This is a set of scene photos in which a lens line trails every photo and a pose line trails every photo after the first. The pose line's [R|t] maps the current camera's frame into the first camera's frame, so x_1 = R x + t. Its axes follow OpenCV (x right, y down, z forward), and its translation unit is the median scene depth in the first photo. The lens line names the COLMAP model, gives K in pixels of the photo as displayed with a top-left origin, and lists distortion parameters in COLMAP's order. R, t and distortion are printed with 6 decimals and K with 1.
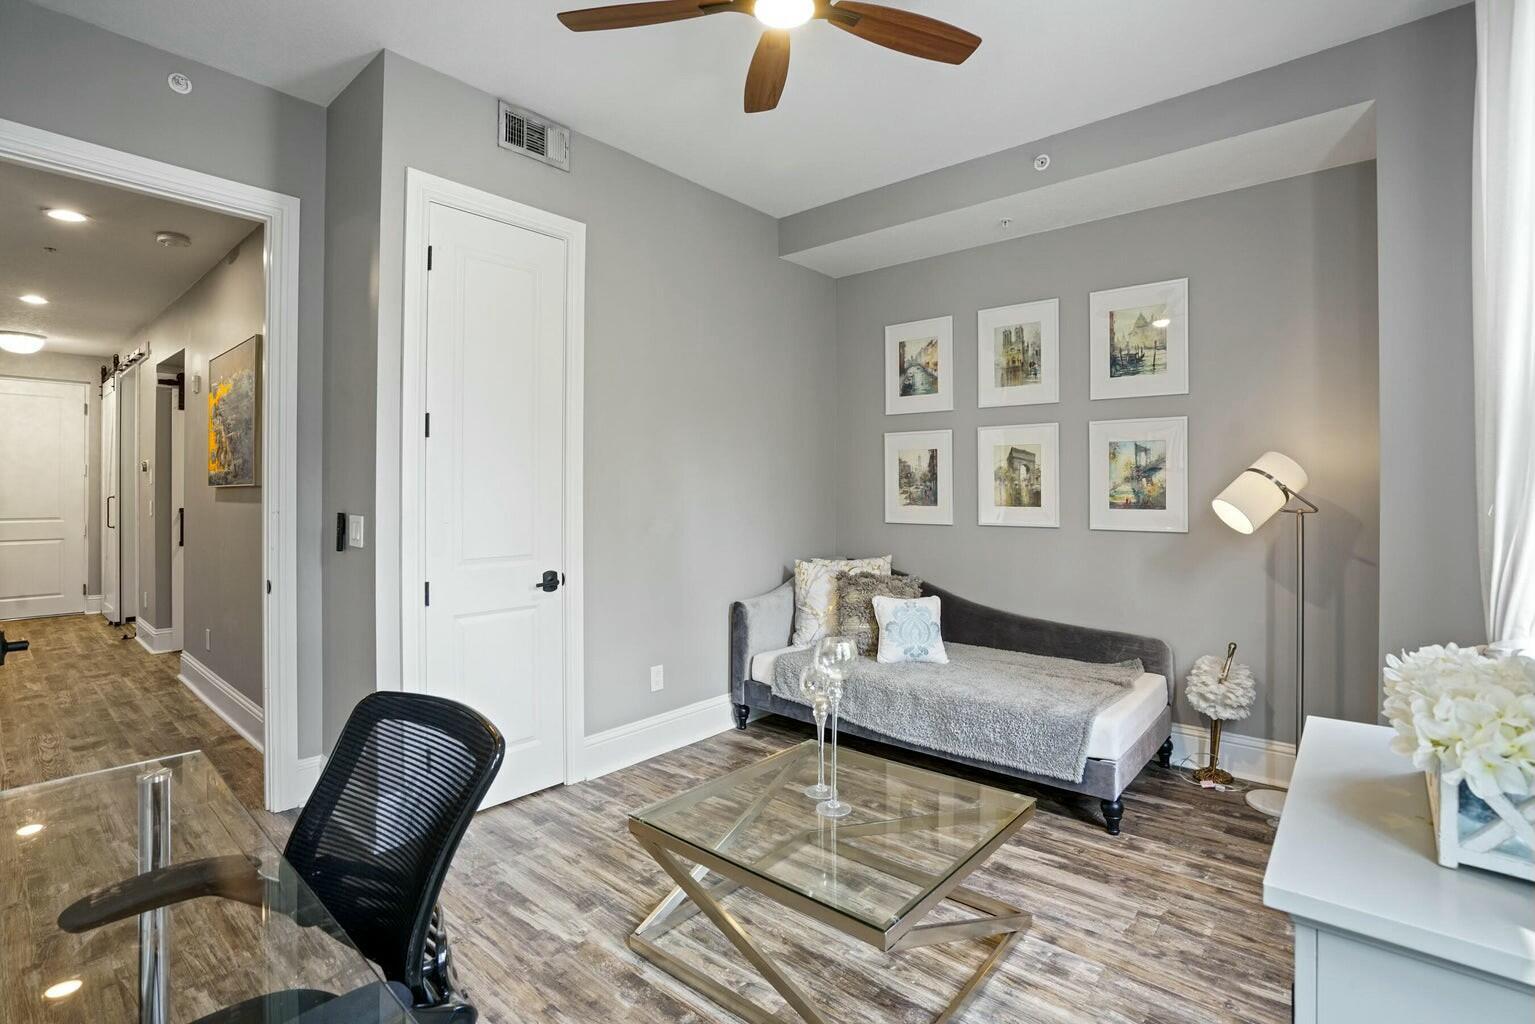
lens RADIAL K [[703.7, 0, 744.0], [0, 703.7, 484.9], [0, 0, 1]] dist [-0.048237, 0.011217]
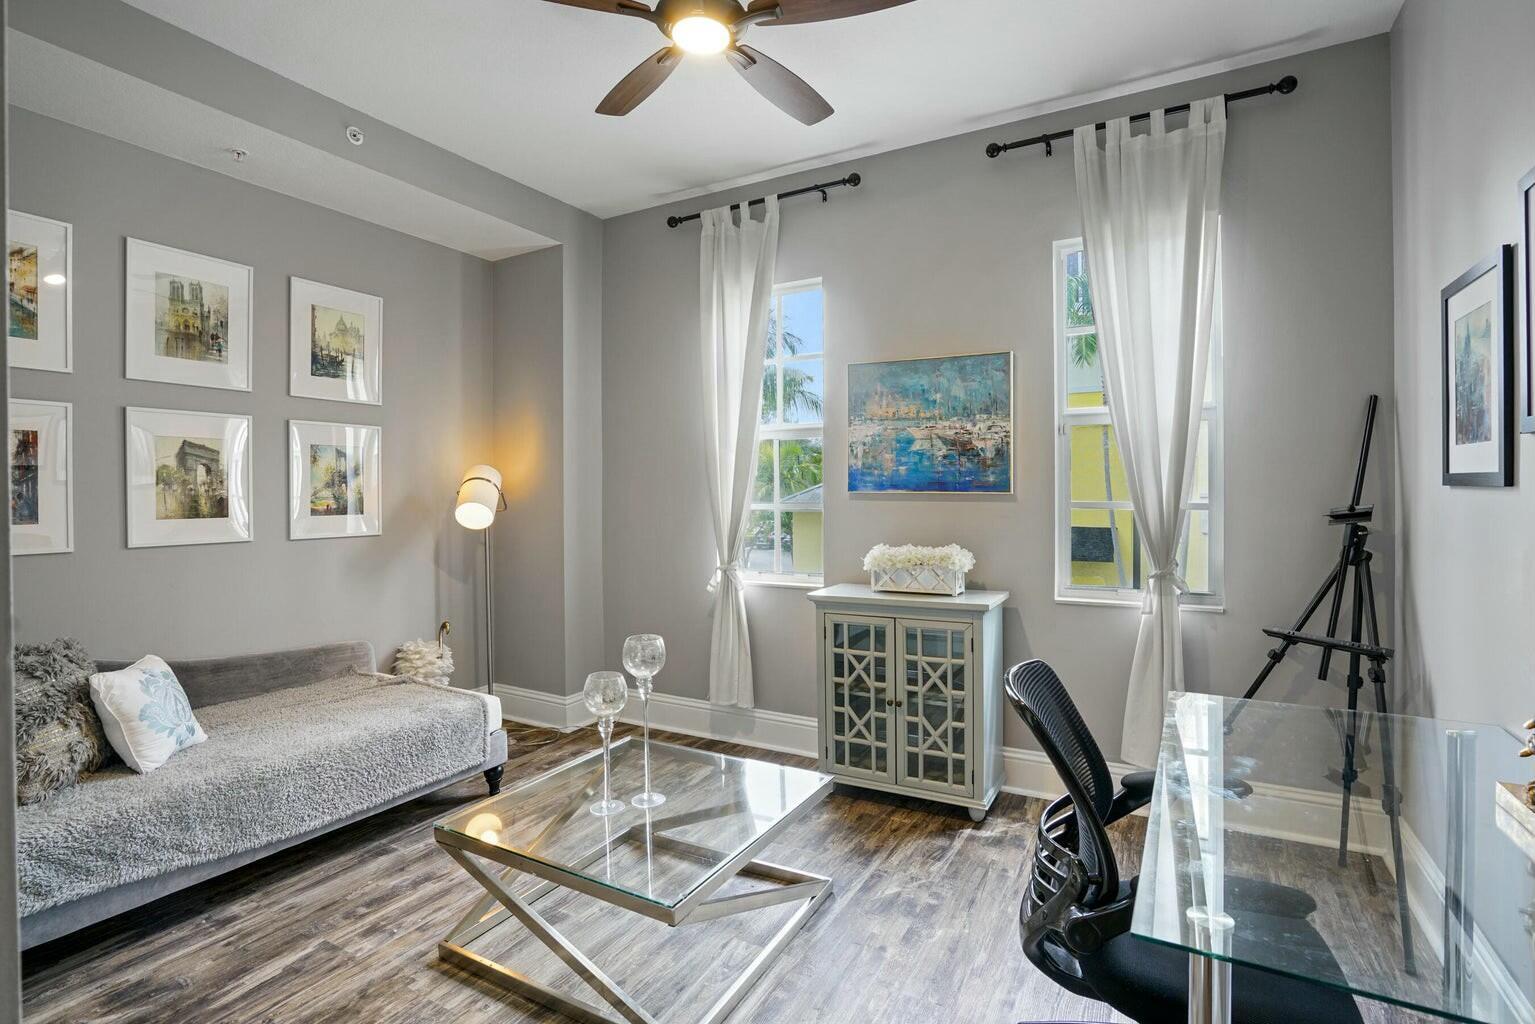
lens RADIAL K [[703.7, 0, 766.3], [0, 703.7, 513.3], [0, 0, 1]] dist [-0.048237, 0.011217]
pose [[-0.178869, -0.026361, 0.983520, -0.483518], [-0.000645, 0.999644, 0.026675, 0.005415], [-0.983873, 0.004137, -0.178822, 0.547557]]
